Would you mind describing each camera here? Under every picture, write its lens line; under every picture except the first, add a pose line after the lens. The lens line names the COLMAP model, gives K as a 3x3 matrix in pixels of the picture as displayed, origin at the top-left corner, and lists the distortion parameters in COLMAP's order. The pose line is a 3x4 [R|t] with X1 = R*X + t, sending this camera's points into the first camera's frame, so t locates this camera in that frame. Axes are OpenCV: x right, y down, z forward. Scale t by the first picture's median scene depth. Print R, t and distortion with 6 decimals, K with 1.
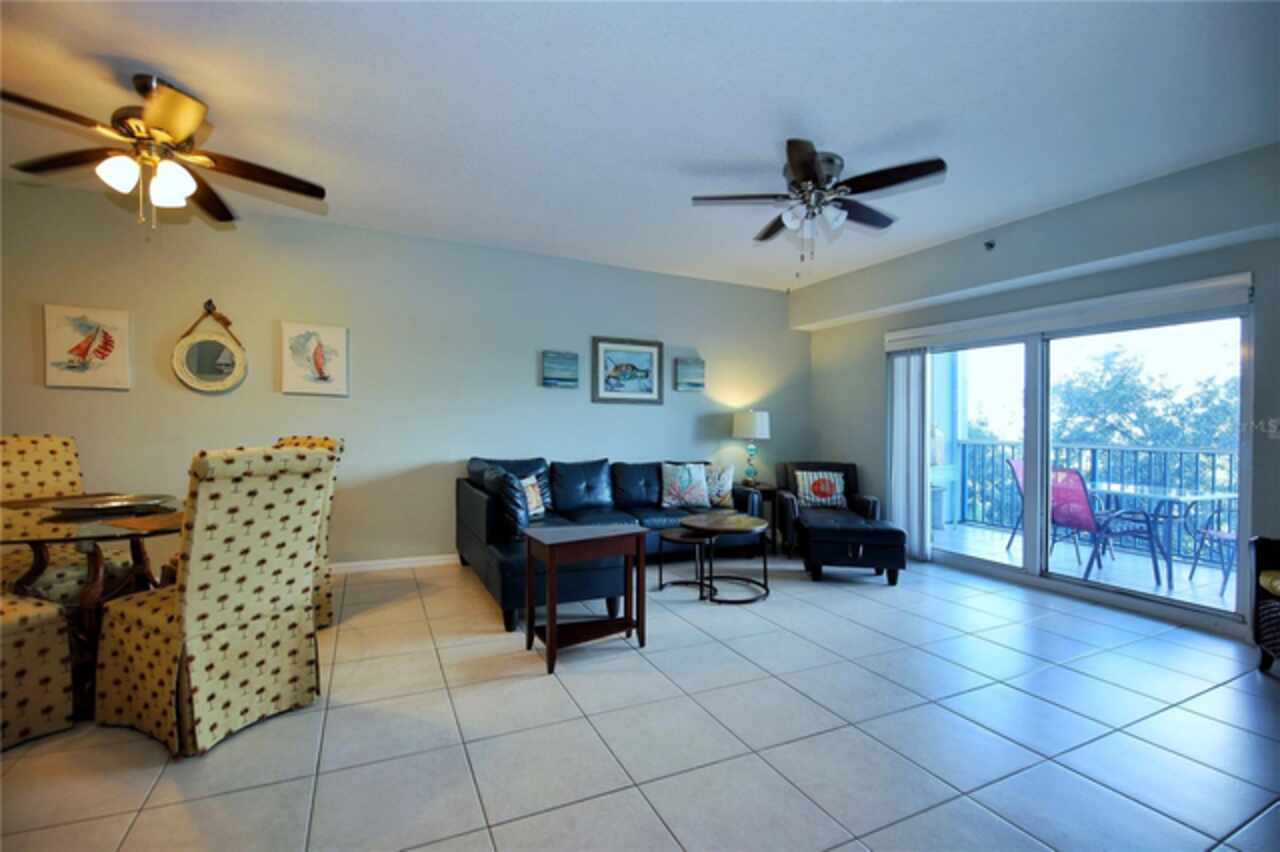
lens RADIAL K [[554.5, 0, 645.2], [0, 554.5, 424.7], [0, 0, 1]] dist [-0.018870, -0.000544]
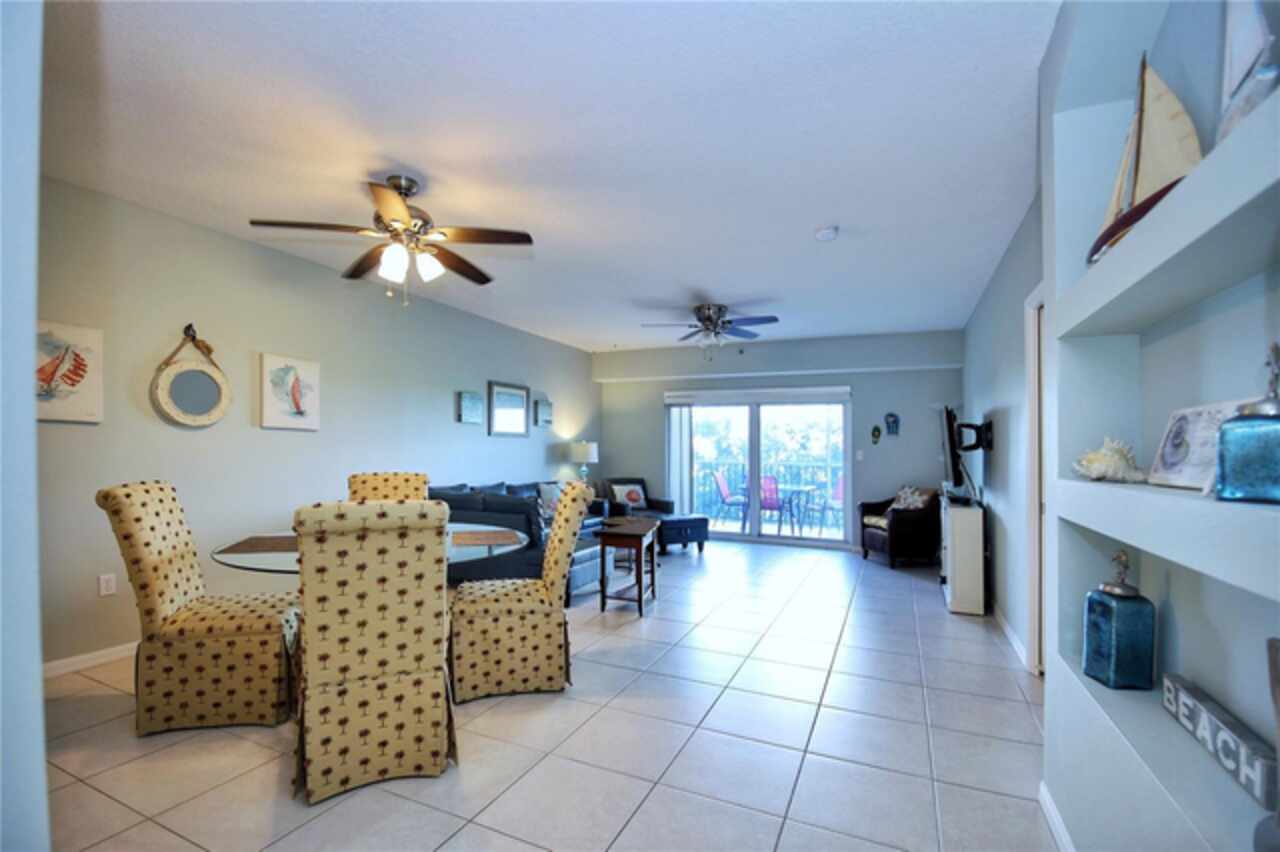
lens RADIAL K [[554.5, 0, 636.2], [0, 554.5, 437.8], [0, 0, 1]] dist [-0.018870, -0.000544]
pose [[0.774529, 0.007703, 0.632492, -0.753611], [-0.003449, 0.999962, -0.007954, -0.033890], [-0.632529, 0.003979, 0.774526, -0.158975]]
